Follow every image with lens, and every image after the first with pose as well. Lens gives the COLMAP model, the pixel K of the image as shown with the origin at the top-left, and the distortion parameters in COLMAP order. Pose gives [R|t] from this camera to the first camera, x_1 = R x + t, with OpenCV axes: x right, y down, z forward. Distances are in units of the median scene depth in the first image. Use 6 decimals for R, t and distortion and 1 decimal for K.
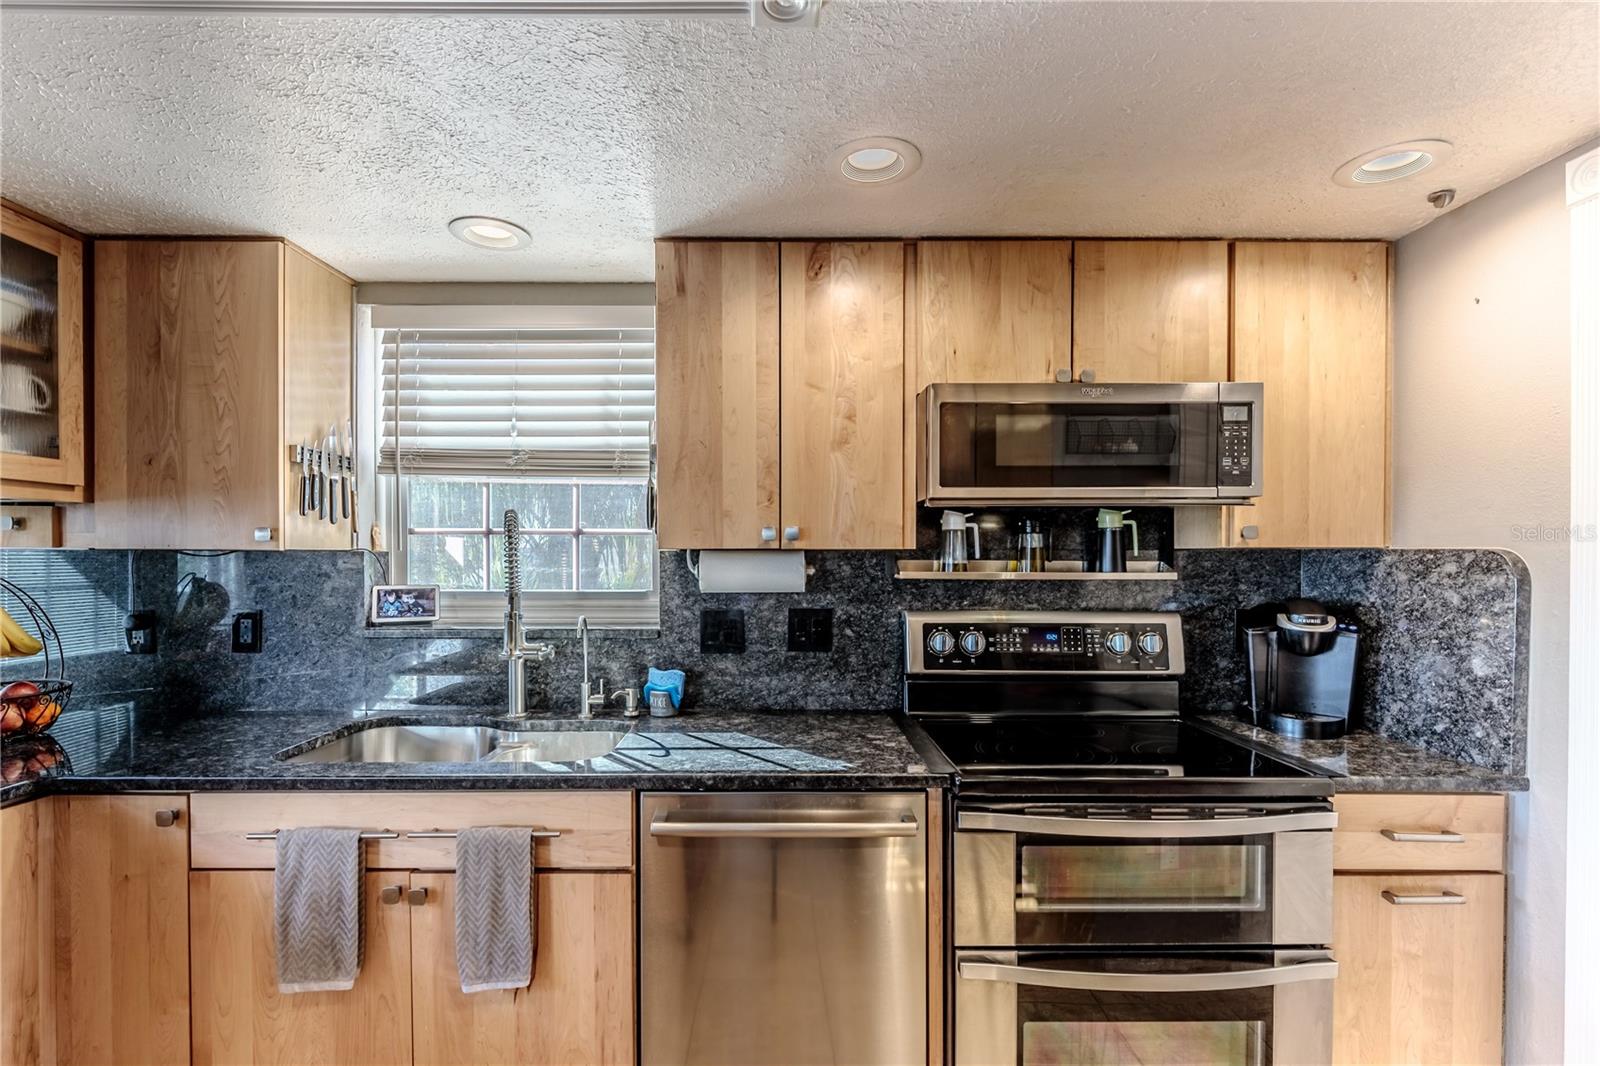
lens RADIAL K [[736.7, 0, 759.1], [0, 736.7, 551.0], [0, 0, 1]] dist [0.076586, -0.013425]
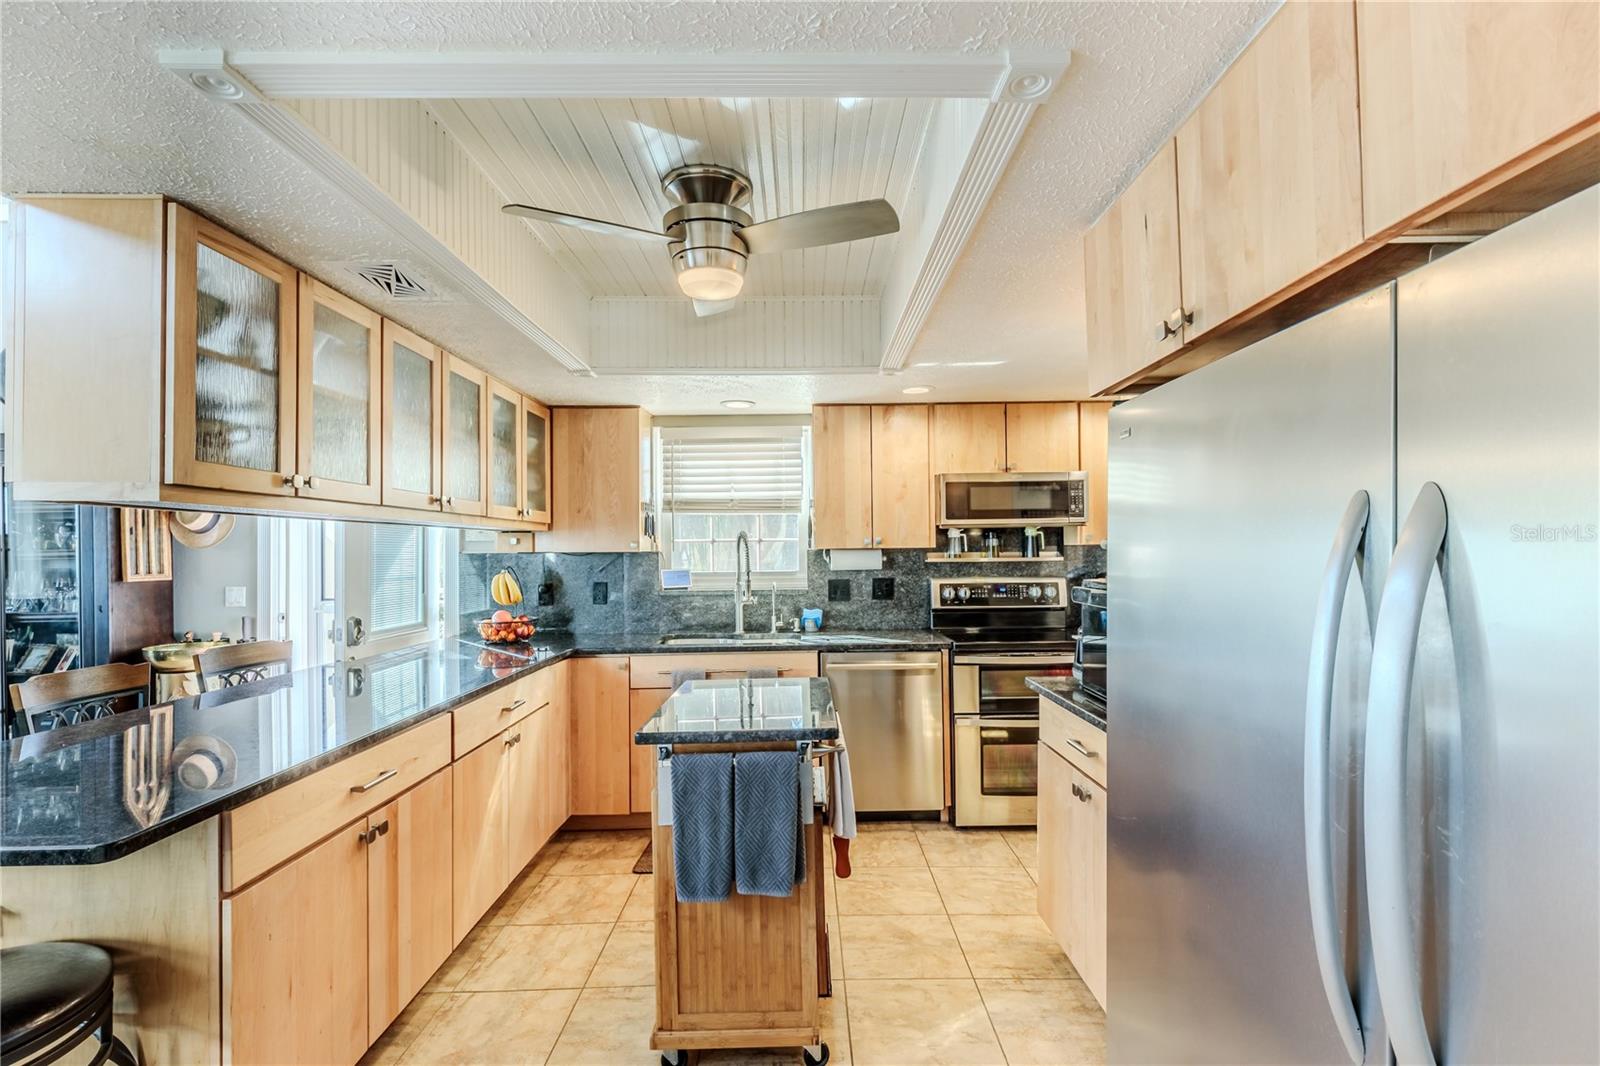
lens RADIAL K [[736.7, 0, 805.4], [0, 736.7, 543.8], [0, 0, 1]] dist [0.076586, -0.013425]
pose [[0.999260, -0.012537, 0.036366, -0.218374], [0.012721, 0.999907, -0.004852, -0.006857], [-0.036302, 0.005311, 0.999327, -1.008184]]
